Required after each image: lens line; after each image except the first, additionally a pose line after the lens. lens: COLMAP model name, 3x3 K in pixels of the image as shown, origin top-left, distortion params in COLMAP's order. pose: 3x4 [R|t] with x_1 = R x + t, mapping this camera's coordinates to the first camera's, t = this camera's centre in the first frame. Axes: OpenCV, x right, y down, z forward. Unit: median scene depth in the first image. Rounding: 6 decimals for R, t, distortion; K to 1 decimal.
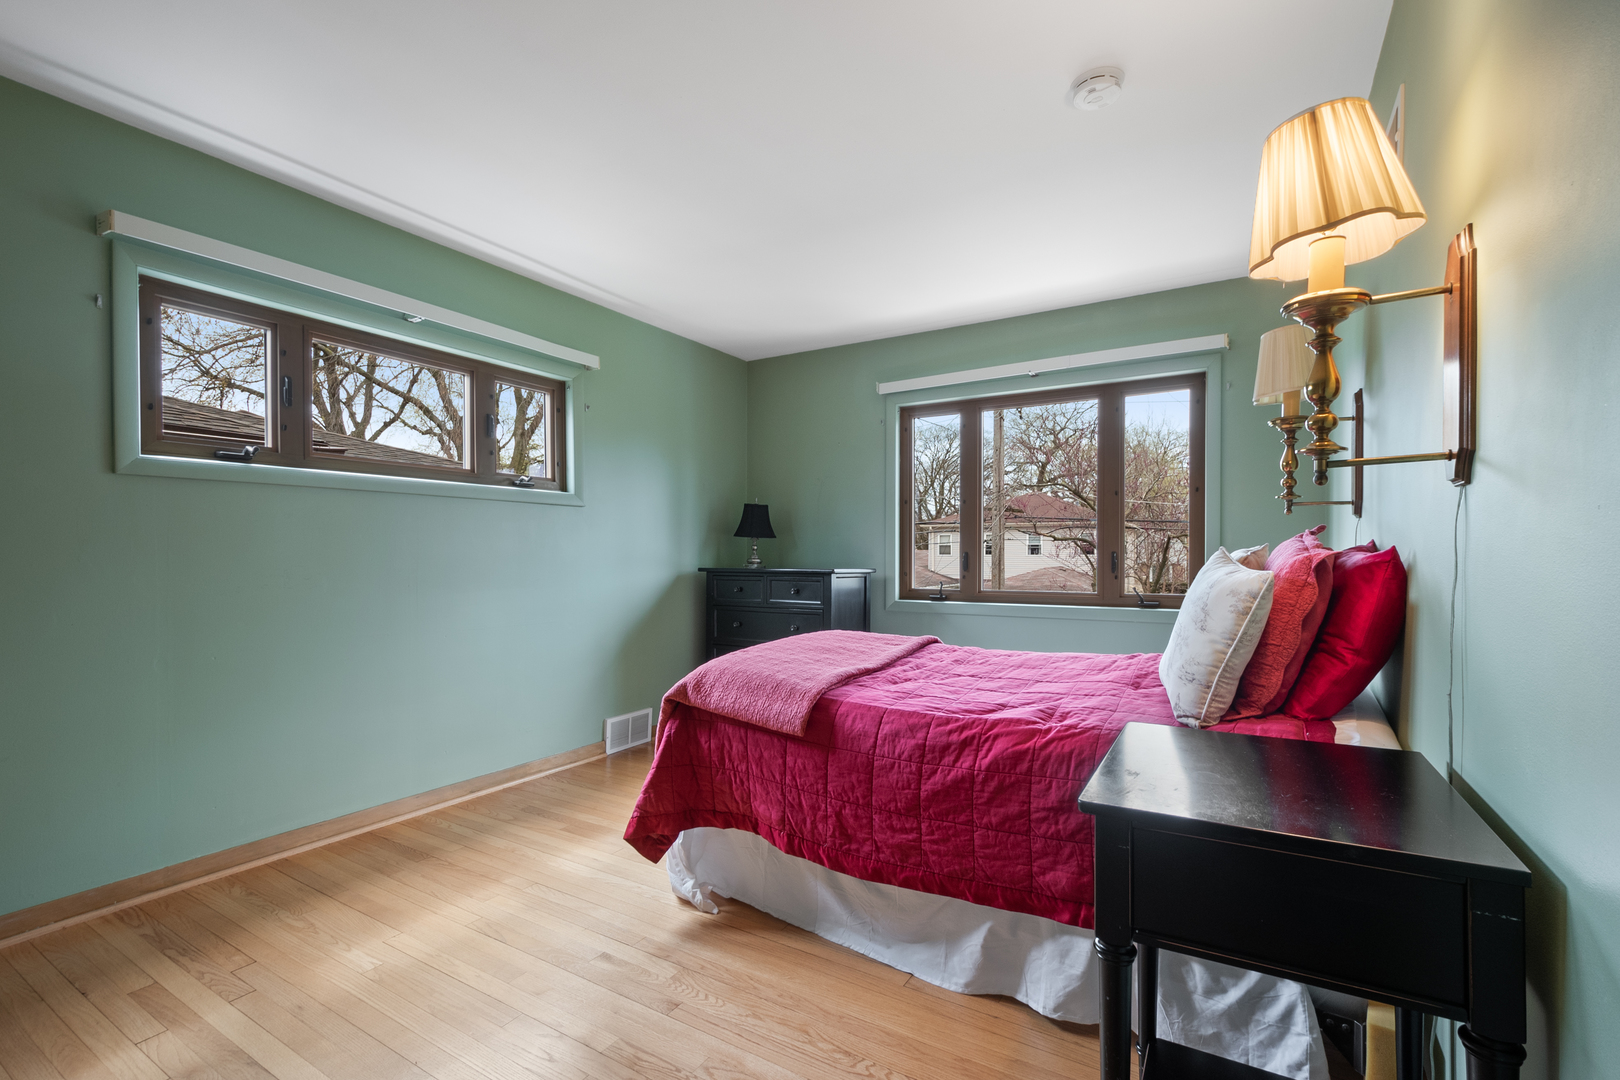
lens RADIAL K [[715.1, 0, 818.6], [0, 715.1, 558.0], [0, 0, 1]] dist [0.001615, -0.000070]
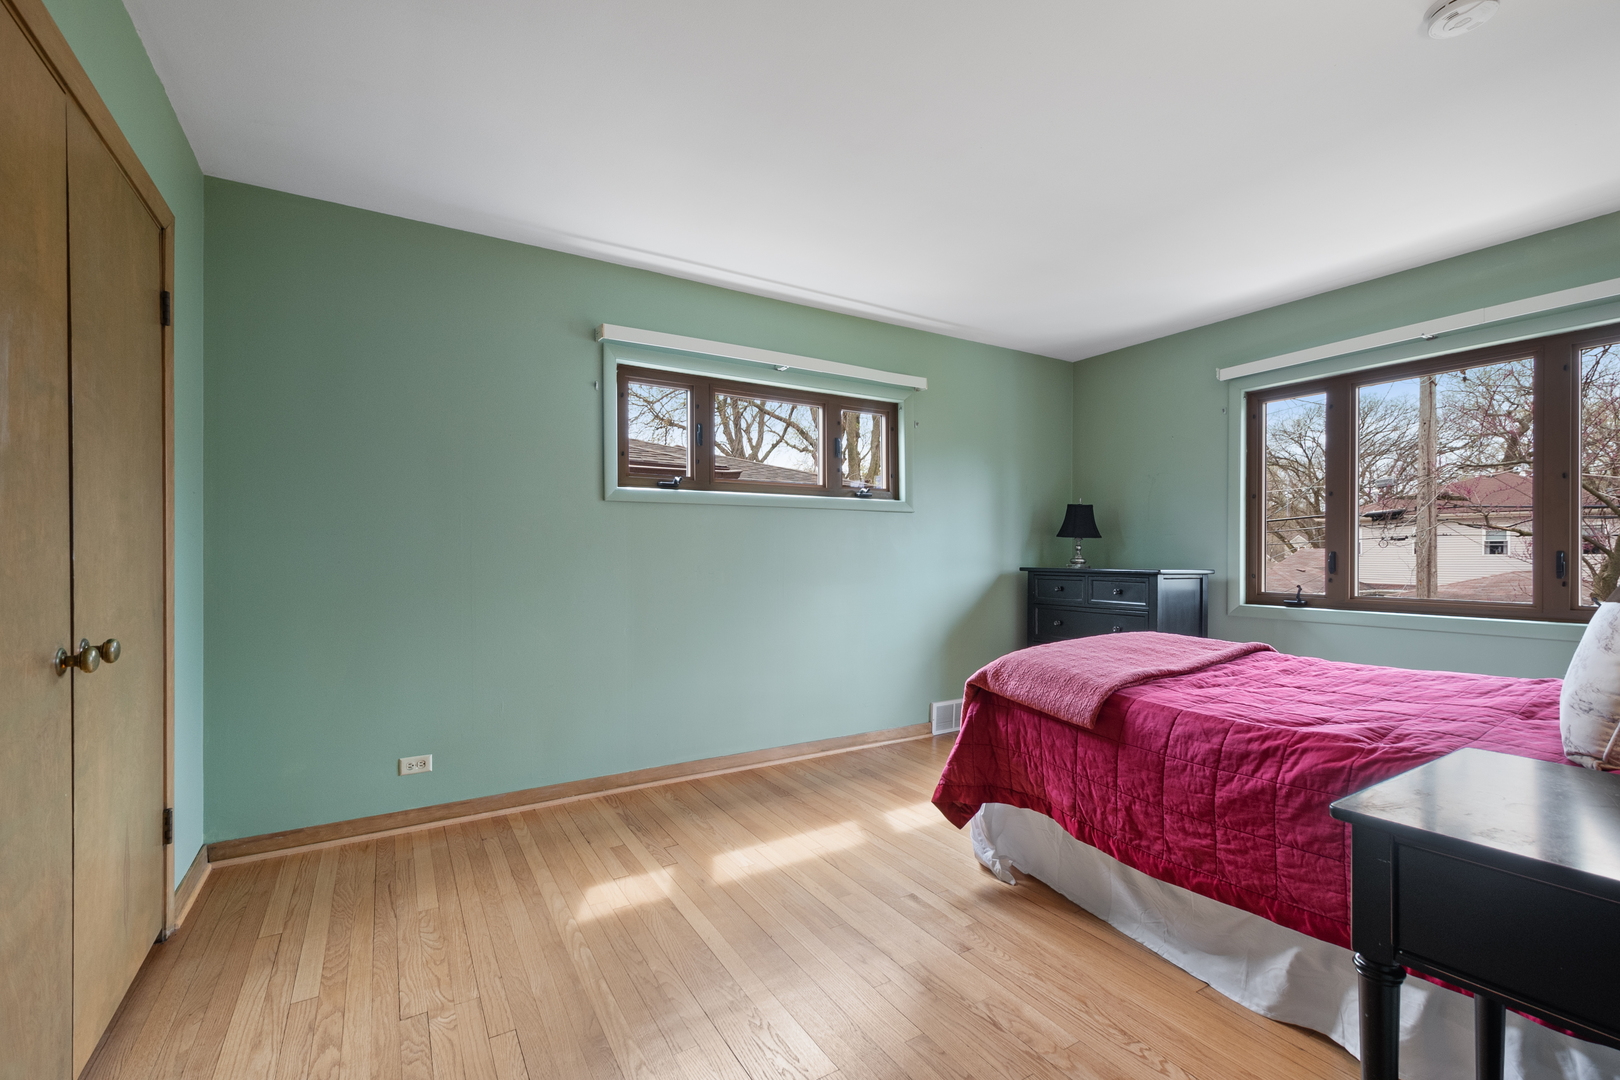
lens RADIAL K [[715.1, 0, 818.6], [0, 715.1, 558.0], [0, 0, 1]] dist [0.001615, -0.000070]
pose [[0.883678, 0.001856, -0.468091, 0.104070], [-0.001615, 0.999998, 0.000915, -0.000998], [0.468092, -0.000053, 0.883680, -0.102282]]
